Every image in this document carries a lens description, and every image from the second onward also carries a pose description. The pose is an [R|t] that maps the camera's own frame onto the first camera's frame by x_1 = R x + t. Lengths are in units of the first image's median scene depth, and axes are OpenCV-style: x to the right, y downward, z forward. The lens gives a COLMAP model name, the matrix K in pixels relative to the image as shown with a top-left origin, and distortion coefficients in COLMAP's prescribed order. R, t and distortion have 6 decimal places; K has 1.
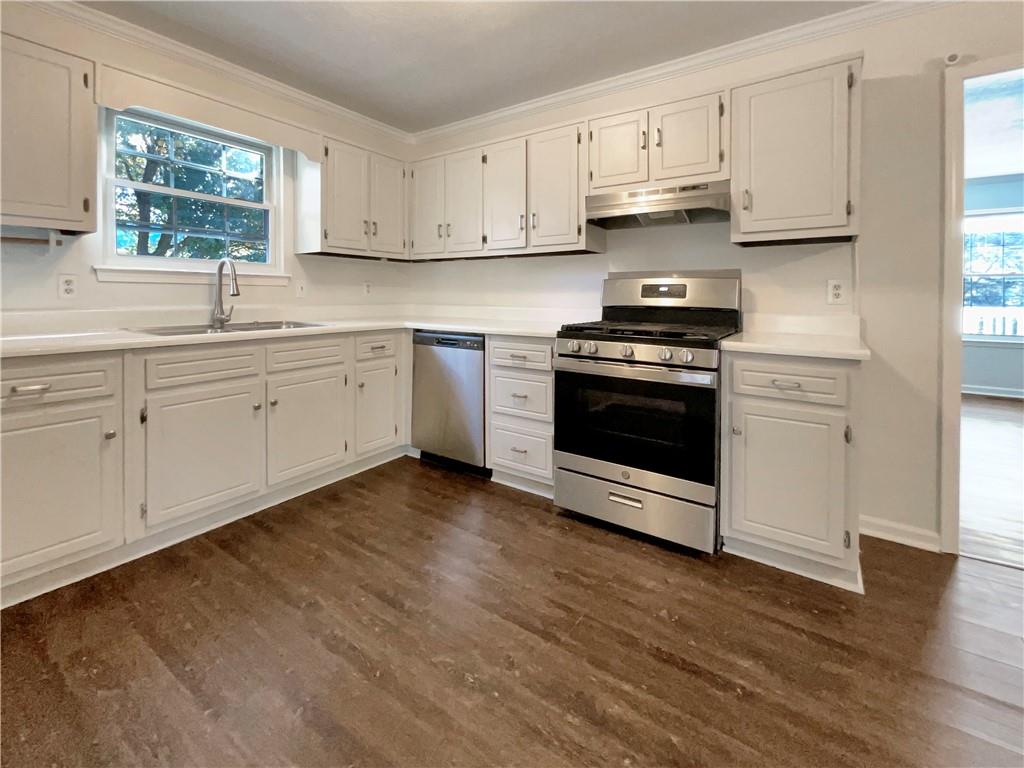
lens RADIAL K [[438.5, 0, 513.1], [0, 438.5, 301.7], [0, 0, 1]] dist [-0.000638, 0.000227]
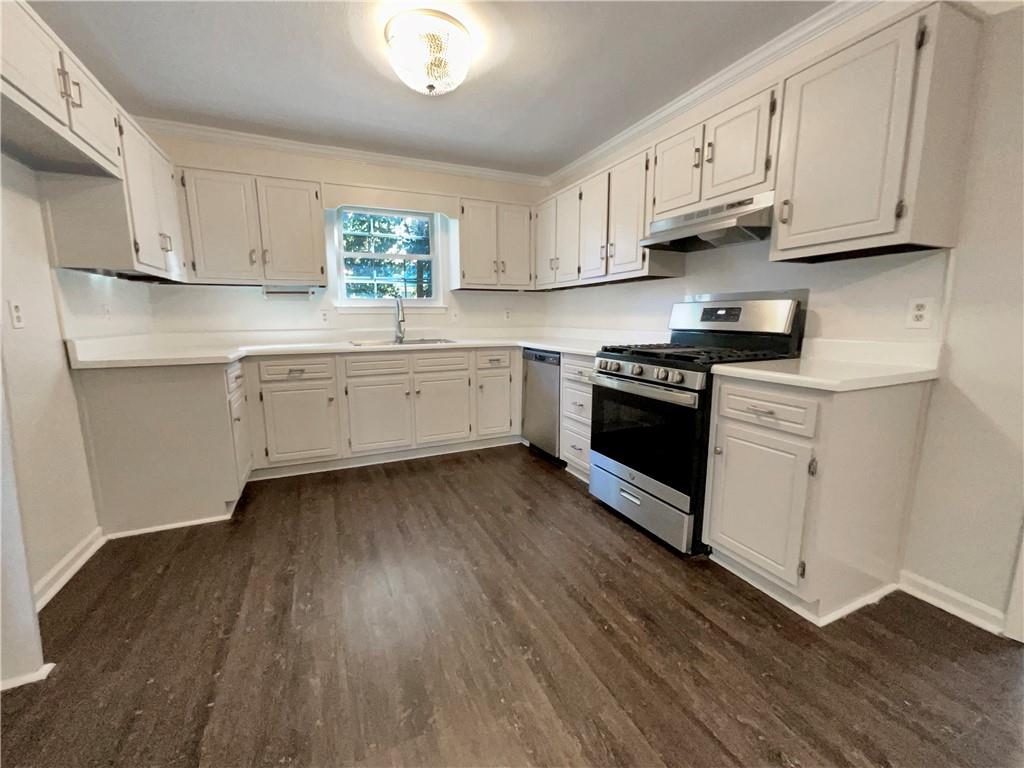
lens RADIAL K [[415.9, 0, 512.0], [0, 415.9, 384.0], [0, 0, 1]] dist [-0.000603, -0.000010]
pose [[0.855220, 0.071527, -0.513305, 0.430878], [0.003235, 0.989674, 0.143297, -0.004550], [0.518254, -0.124211, 0.846158, -0.052943]]
